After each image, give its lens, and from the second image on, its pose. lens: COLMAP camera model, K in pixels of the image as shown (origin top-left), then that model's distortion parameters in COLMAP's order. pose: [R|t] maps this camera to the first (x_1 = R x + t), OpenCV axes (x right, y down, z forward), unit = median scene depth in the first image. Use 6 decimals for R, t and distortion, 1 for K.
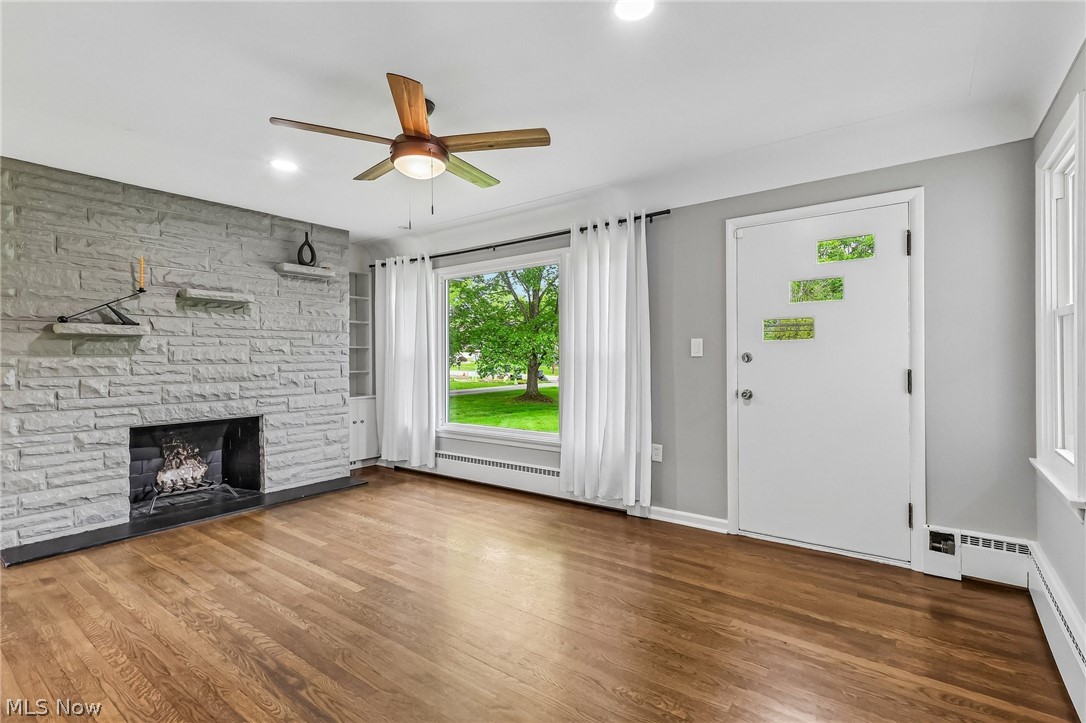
lens RADIAL K [[502.8, 0, 539.7], [0, 502.8, 359.0], [0, 0, 1]] dist [0.014454, 0.001236]
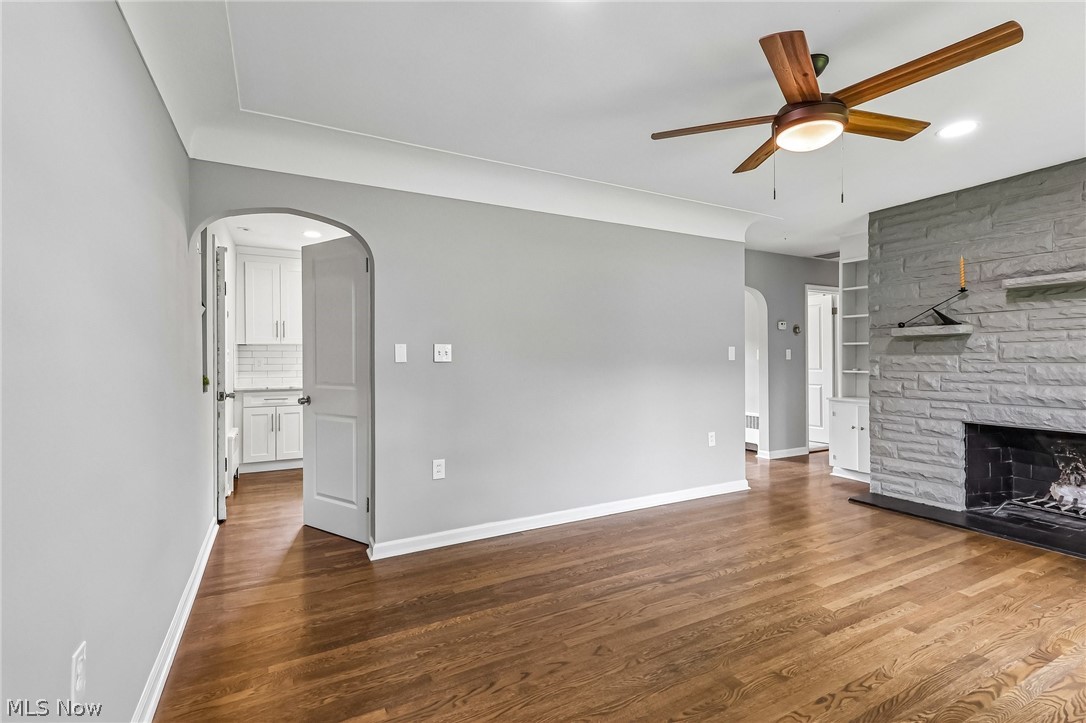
lens RADIAL K [[507.6, 0, 538.3], [0, 507.6, 359.4], [0, 0, 1]] dist [0.014651, 0.000856]
pose [[-0.423139, 0.011434, -0.905992, 0.507532], [0.007735, 0.999930, 0.009008, -0.010728], [0.906032, -0.003196, -0.423198, 0.641981]]
